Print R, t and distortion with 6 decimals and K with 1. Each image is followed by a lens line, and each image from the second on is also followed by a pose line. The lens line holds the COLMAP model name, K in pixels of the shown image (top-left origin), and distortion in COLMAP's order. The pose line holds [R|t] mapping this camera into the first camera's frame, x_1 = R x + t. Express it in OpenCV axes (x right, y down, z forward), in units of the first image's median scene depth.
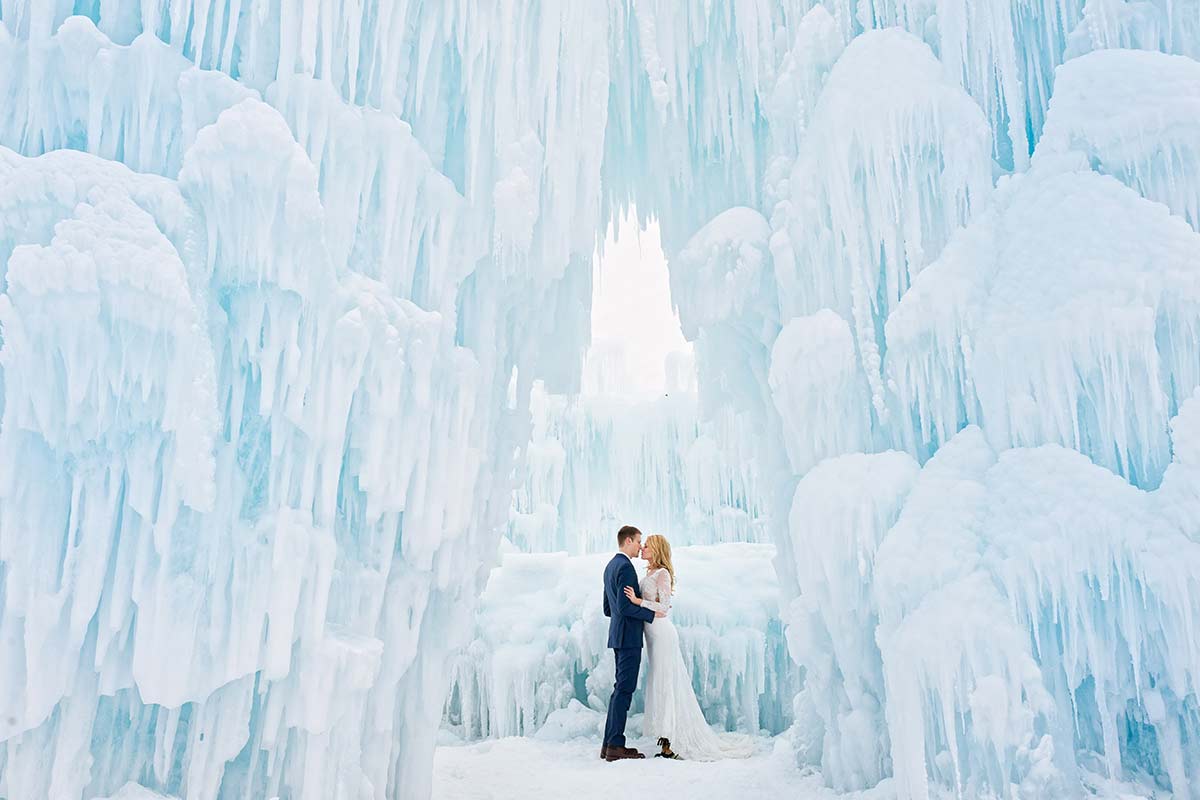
lens RADIAL K [[1130.3, 0, 600.0], [0, 1130.3, 400.0], [0, 0, 1]] dist [-0.014243, -0.005393]
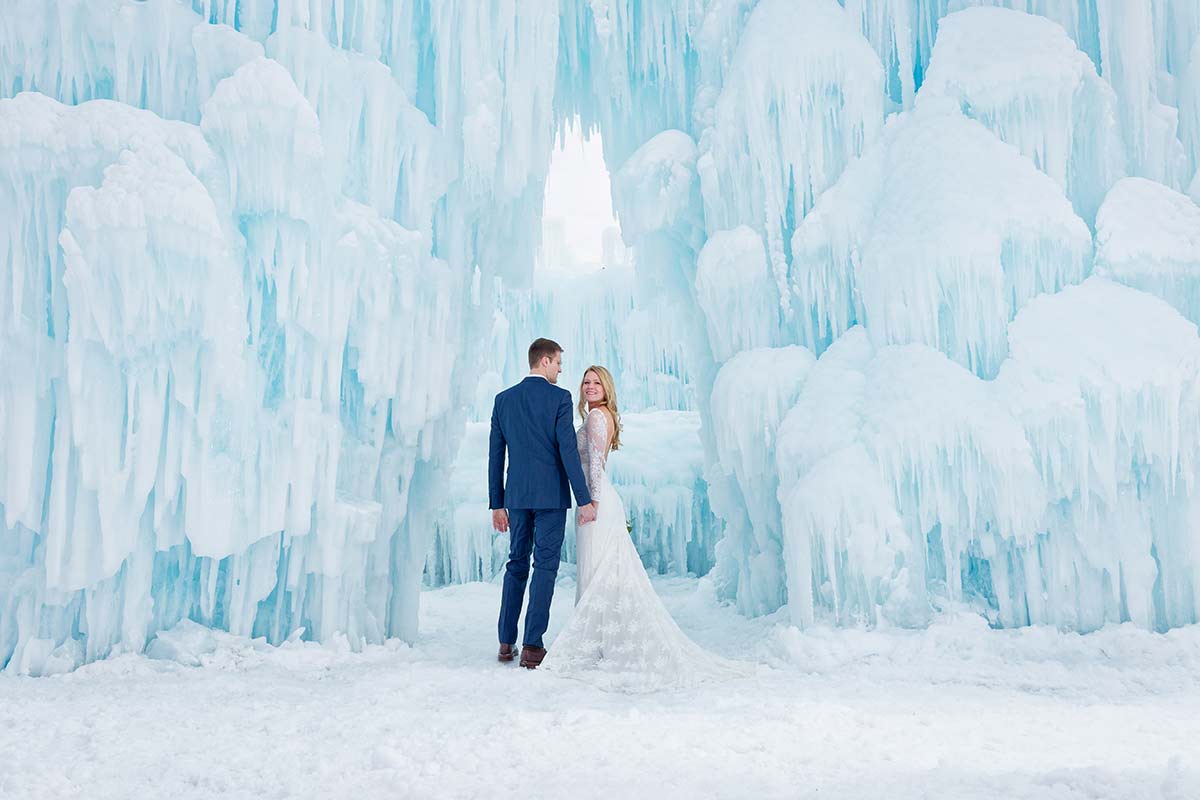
lens RADIAL K [[1128.9, 0, 600.0], [0, 1128.9, 400.0], [0, 0, 1]] dist [0.004509, -0.007637]
pose [[0.998292, -0.009271, 0.057686, -0.023189], [0.001968, 0.992106, 0.125389, -0.050746], [-0.058393, -0.125062, 0.990429, -0.211606]]
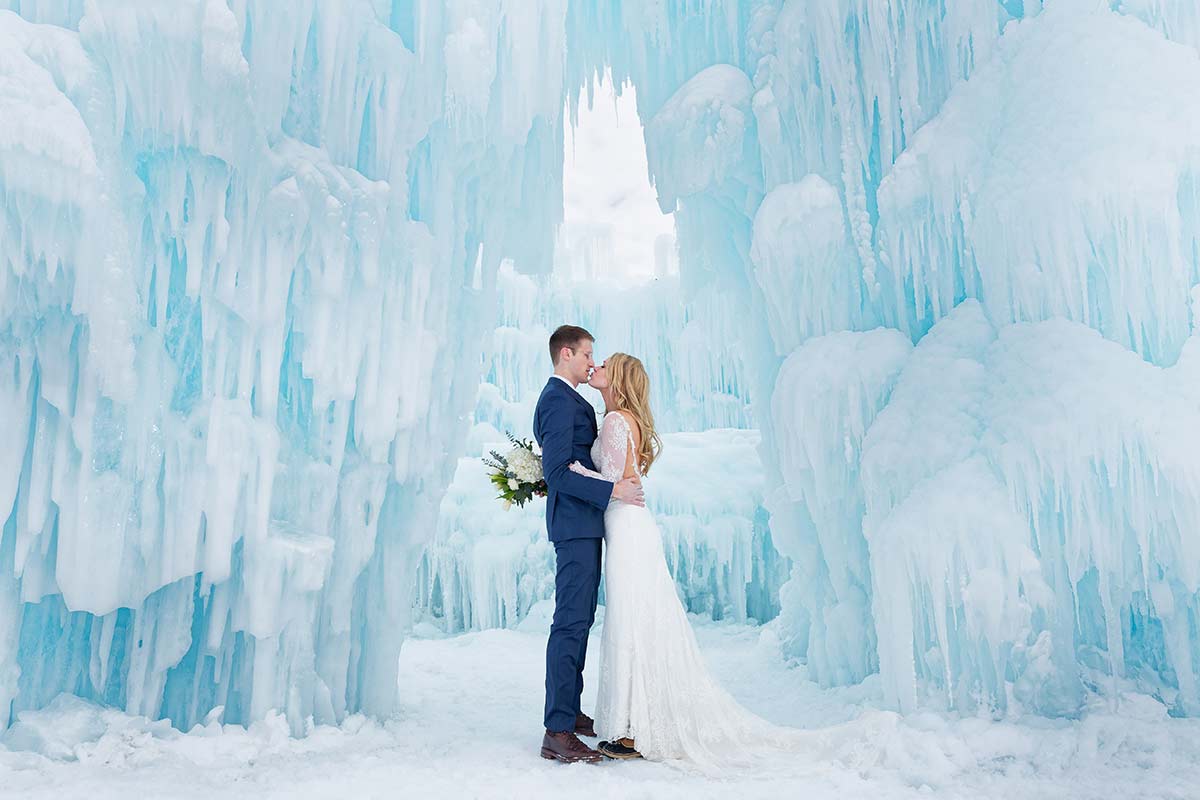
lens RADIAL K [[1128.9, 0, 600.0], [0, 1128.9, 400.0], [0, 0, 1]] dist [0.004509, -0.007637]
pose [[0.999918, -0.012651, 0.002139, 0.025355], [0.012378, 0.995049, 0.098616, 0.009606], [-0.003376, -0.098581, 0.995123, 0.078859]]
